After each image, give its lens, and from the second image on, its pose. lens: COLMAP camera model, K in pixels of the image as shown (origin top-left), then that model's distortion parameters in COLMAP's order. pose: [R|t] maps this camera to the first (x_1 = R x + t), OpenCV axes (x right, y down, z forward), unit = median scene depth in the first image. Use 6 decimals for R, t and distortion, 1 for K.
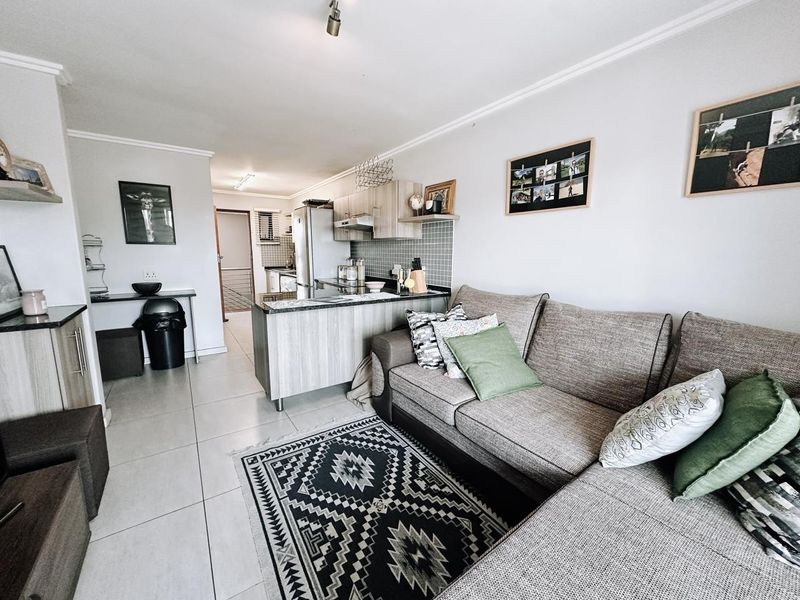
lens RADIAL K [[316.7, 0, 400.4], [0, 316.7, 296.9], [0, 0, 1]] dist [0.000675, -0.000506]
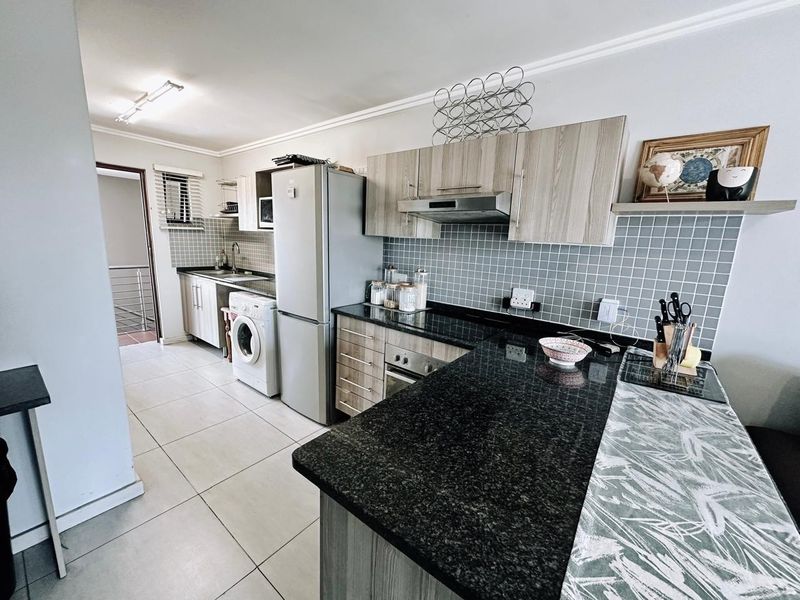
lens RADIAL K [[316.7, 0, 402.8], [0, 316.7, 301.7], [0, 0, 1]] dist [0.000675, -0.000506]
pose [[0.953822, -0.015602, 0.299966, -0.703894], [0.001116, 0.998827, 0.048404, -0.205934], [-0.300369, -0.045834, 0.952721, 1.045916]]
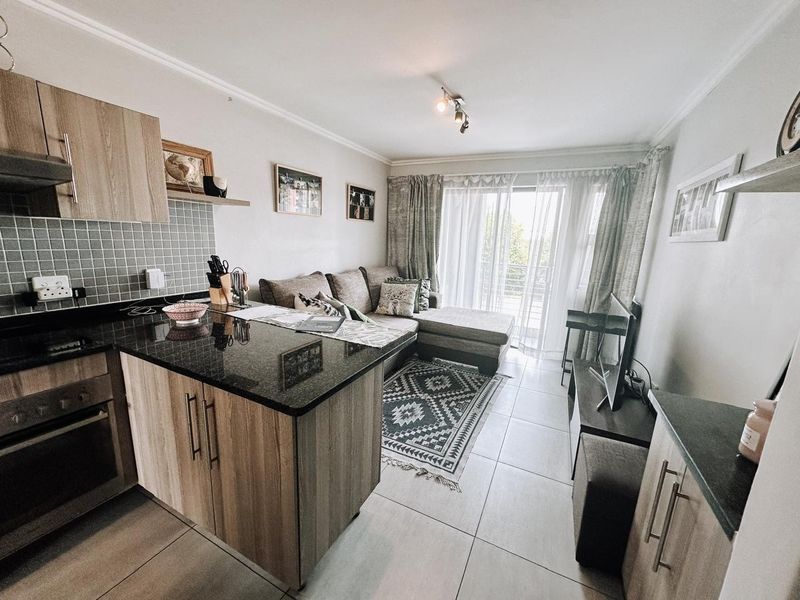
lens RADIAL K [[316.7, 0, 401.2], [0, 316.7, 298.5], [0, 0, 1]] dist [0.000675, -0.000506]
pose [[-0.471165, -0.198290, 0.859468, -1.152514], [0.085773, 0.959485, 0.268387, -0.280331], [-0.877865, 0.200173, -0.435067, 1.453417]]
